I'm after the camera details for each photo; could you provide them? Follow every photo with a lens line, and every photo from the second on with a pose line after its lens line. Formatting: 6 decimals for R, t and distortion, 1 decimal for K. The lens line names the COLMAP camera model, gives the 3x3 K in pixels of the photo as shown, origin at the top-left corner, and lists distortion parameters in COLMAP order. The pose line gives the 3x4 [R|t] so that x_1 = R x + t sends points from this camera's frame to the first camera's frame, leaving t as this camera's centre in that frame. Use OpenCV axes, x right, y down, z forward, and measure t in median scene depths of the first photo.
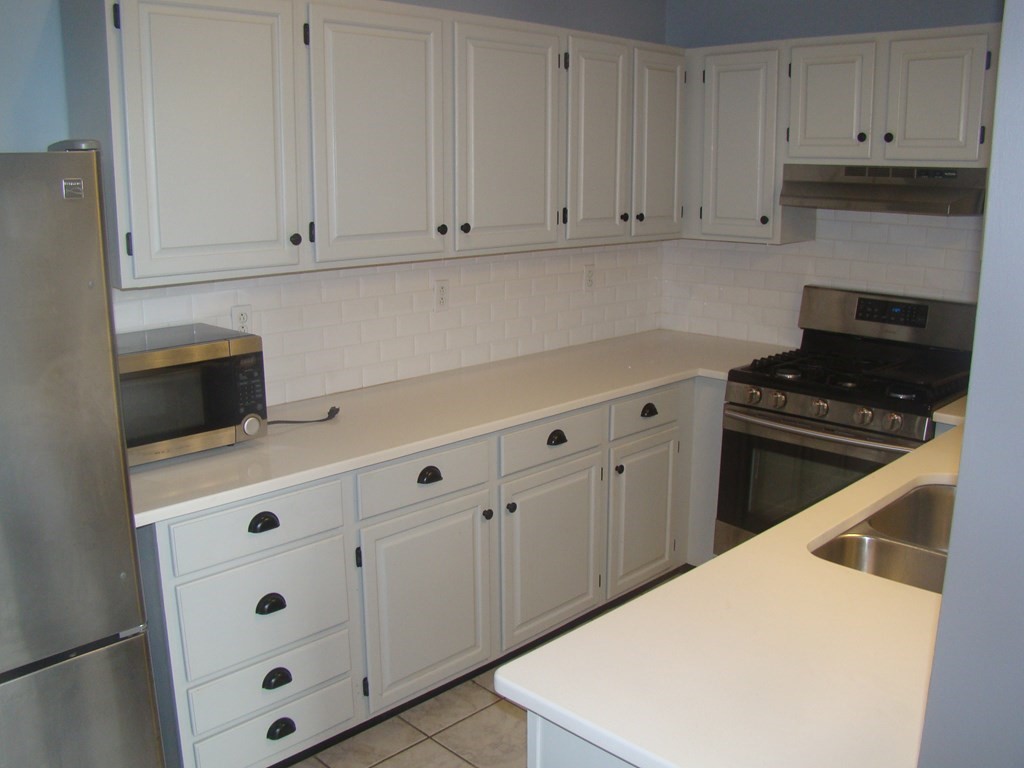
lens RADIAL K [[959.4, 0, 512.7], [0, 959.4, 387.7], [0, 0, 1]] dist [-0.115615, 0.000000]
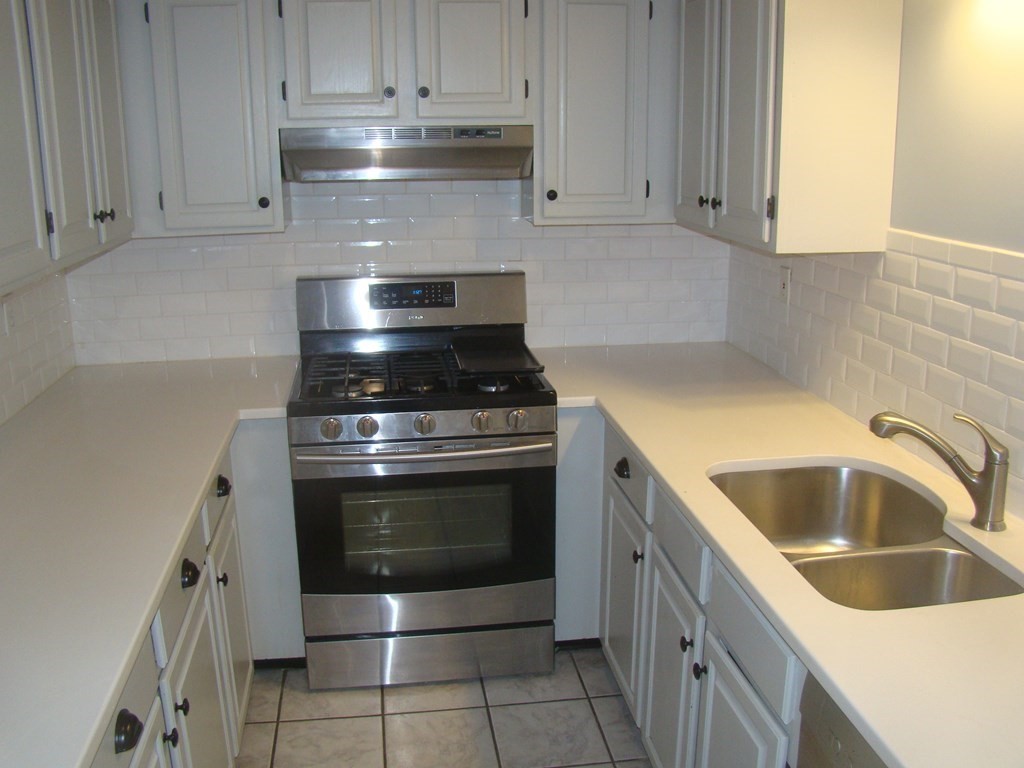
lens RADIAL K [[959.4, 0, 510.3], [0, 959.4, 381.1], [0, 0, 1]] dist [-0.115615, 0.000000]
pose [[0.606318, -0.210582, 0.766833, -0.245153], [0.190062, 0.974728, 0.117395, -0.091772], [-0.772175, 0.074567, 0.631019, 0.386899]]
